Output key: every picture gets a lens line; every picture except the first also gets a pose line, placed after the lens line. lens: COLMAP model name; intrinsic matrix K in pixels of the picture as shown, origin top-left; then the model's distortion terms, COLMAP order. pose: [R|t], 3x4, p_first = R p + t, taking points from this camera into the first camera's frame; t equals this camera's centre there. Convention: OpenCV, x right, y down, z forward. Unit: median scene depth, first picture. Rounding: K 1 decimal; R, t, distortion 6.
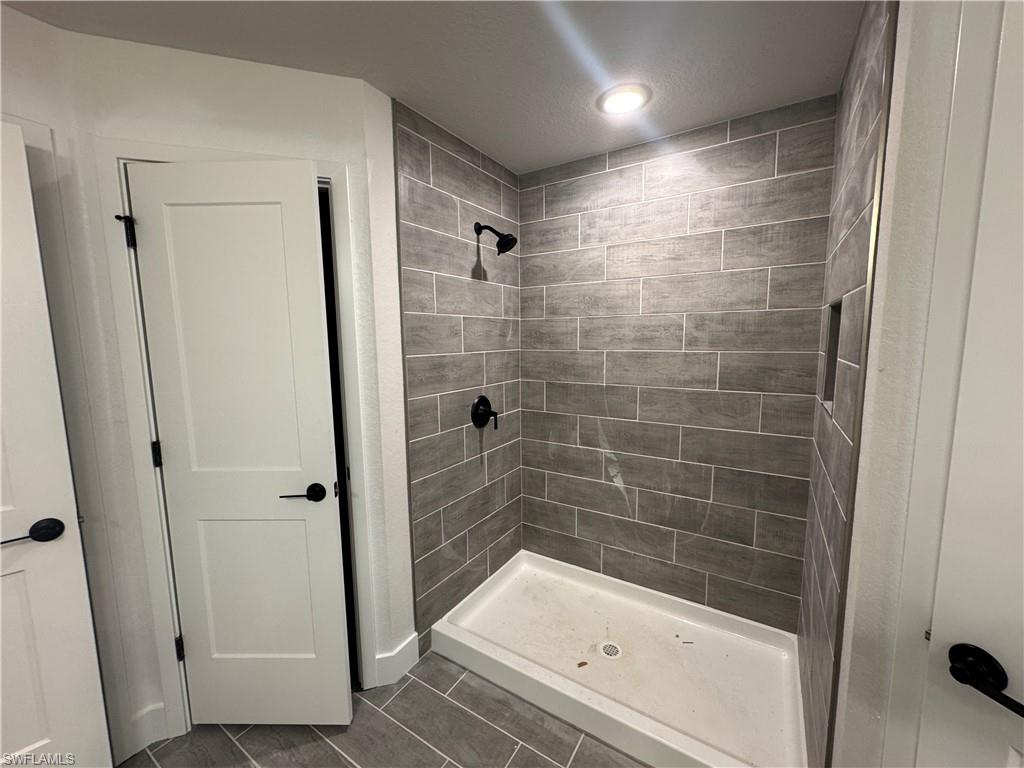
lens RADIAL K [[407.5, 0, 513.9], [0, 407.5, 384.1], [0, 0, 1]] dist [-0.000912, 0.000161]
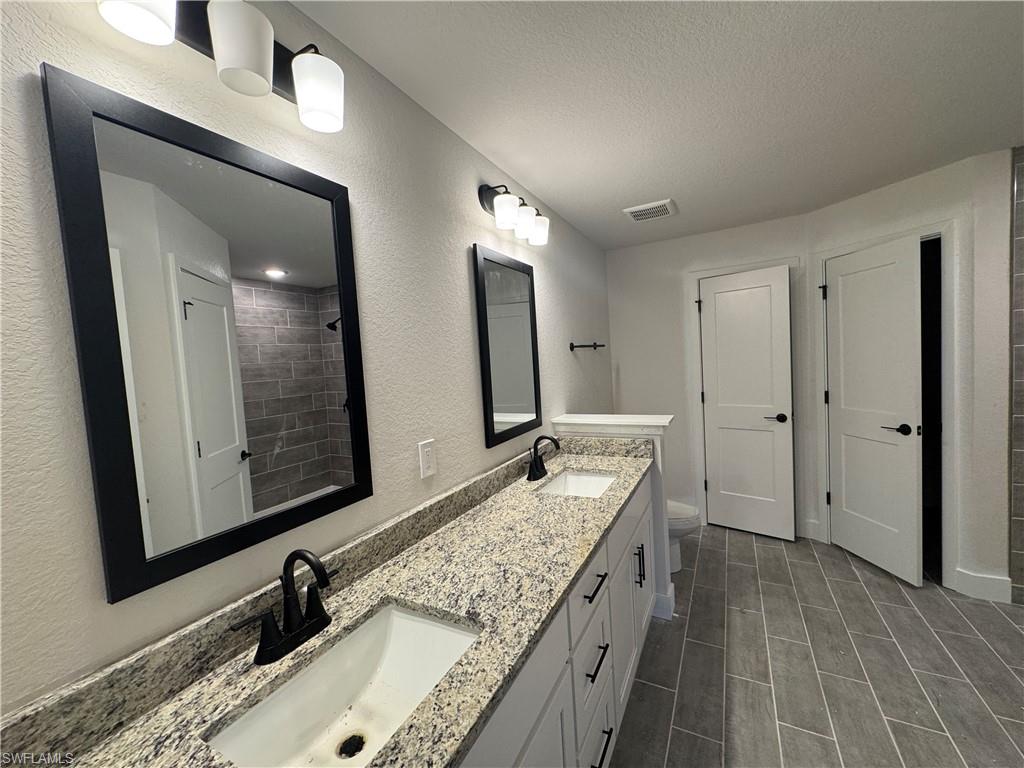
lens RADIAL K [[407.5, 0, 512.4], [0, 407.5, 384.9], [0, 0, 1]] dist [-0.000912, 0.000161]
pose [[0.065078, 0.062084, -0.995947, 1.036701], [-0.059769, 0.996513, 0.058214, 0.082931], [0.996089, 0.055739, 0.068562, -0.706824]]
